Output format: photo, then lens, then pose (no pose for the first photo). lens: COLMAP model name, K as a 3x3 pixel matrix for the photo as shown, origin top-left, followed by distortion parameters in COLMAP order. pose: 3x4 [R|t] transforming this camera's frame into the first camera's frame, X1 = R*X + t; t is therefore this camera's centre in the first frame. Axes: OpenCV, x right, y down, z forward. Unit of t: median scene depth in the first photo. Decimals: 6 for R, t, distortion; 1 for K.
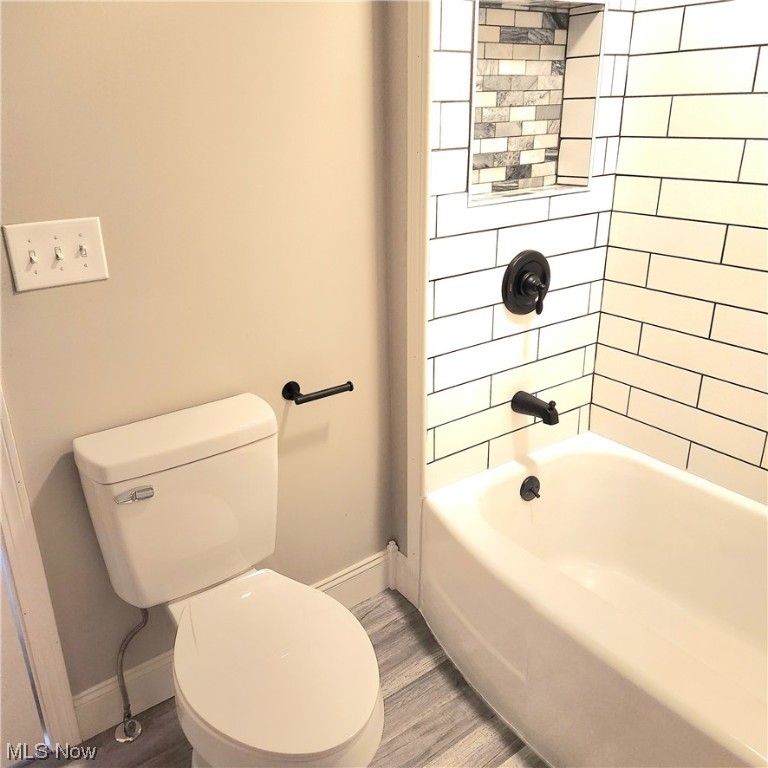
lens RADIAL K [[677.9, 0, 371.1], [0, 677.9, 384.6], [0, 0, 1]] dist [0.076443, -0.068749]
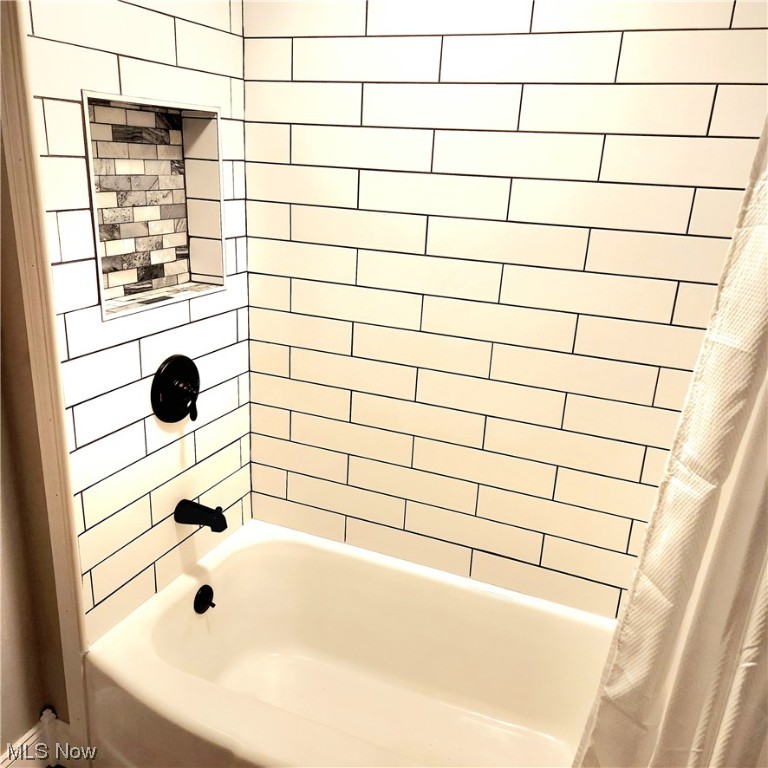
lens RADIAL K [[677.9, 0, 371.1], [0, 677.9, 384.6], [0, 0, 1]] dist [0.076443, -0.068749]
pose [[0.853212, -0.107403, 0.510387, -0.021656], [0.134680, 0.990749, -0.016657, -0.103628], [-0.503876, 0.082951, 0.859784, 0.056651]]
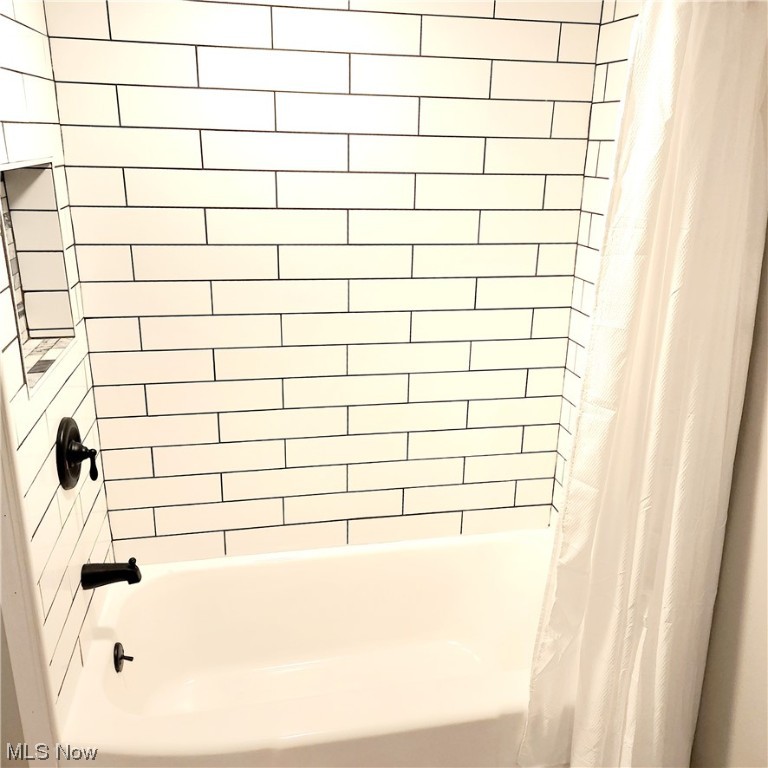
lens RADIAL K [[704.3, 0, 384.0], [0, 704.3, 384.0], [0, 0, 1]] dist [0.020644, -0.000652]
pose [[0.410704, -0.269425, 0.871052, -0.386750], [0.314349, 0.938611, 0.142105, -0.237482], [-0.855866, 0.215452, 0.470185, 0.191968]]
